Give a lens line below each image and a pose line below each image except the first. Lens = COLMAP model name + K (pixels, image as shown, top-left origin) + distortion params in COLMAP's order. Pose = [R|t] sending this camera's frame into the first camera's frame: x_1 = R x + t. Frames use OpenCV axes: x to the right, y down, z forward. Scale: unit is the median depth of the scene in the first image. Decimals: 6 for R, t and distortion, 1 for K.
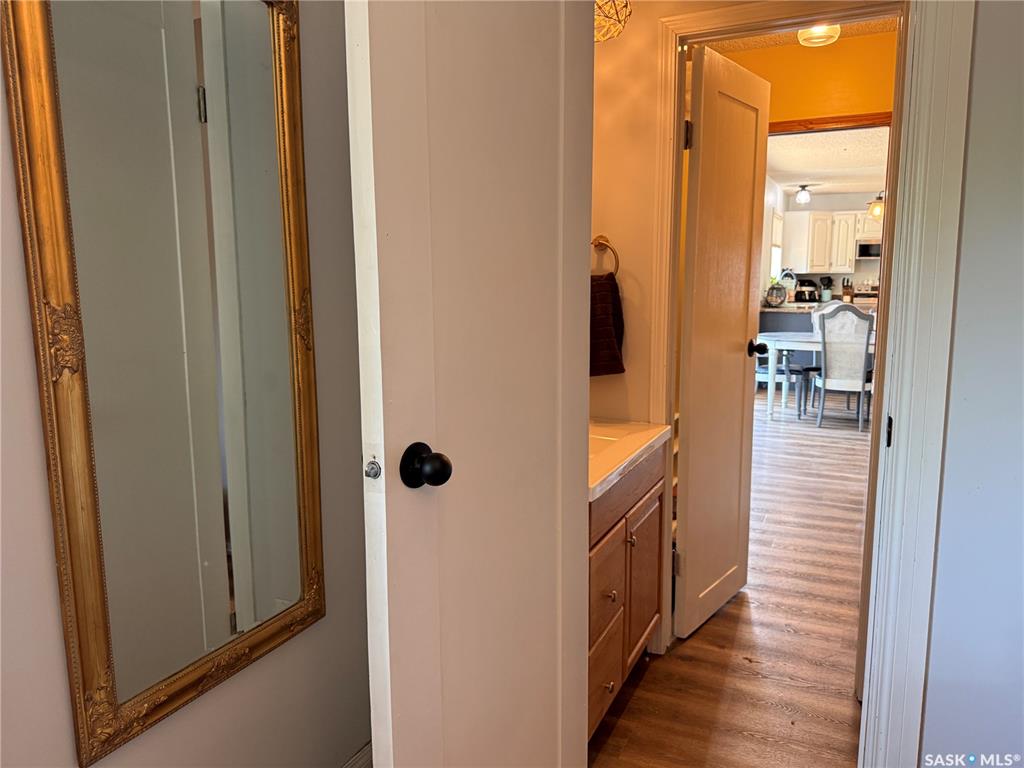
lens RADIAL K [[729.5, 0, 512.2], [0, 729.5, 383.2], [0, 0, 1]] dist [0.040003, -0.040260]
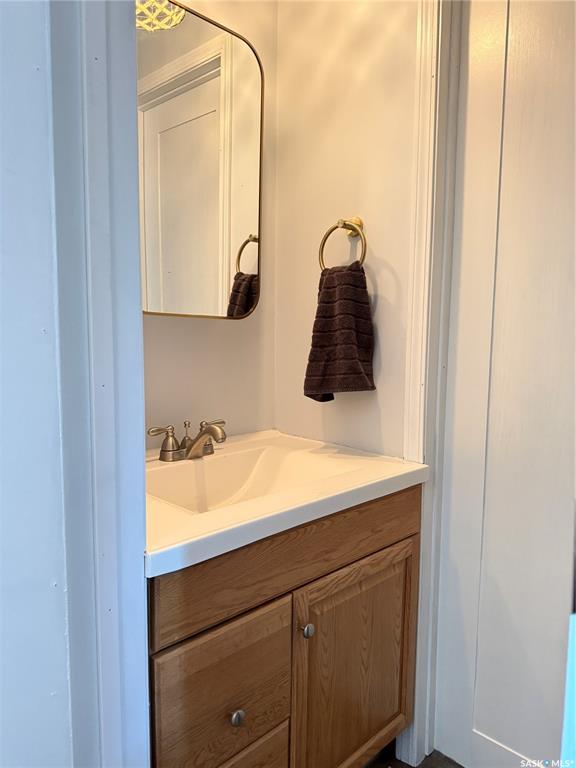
lens RADIAL K [[547.1, 0, 288.1], [0, 547.1, 385.0], [0, 0, 1]] dist [0.040003, -0.040260]
pose [[0.947413, 0.044525, -0.316902, 0.257309], [-0.061457, 0.997156, -0.043632, 0.010383], [0.314058, 0.060814, 0.947454, 0.427663]]
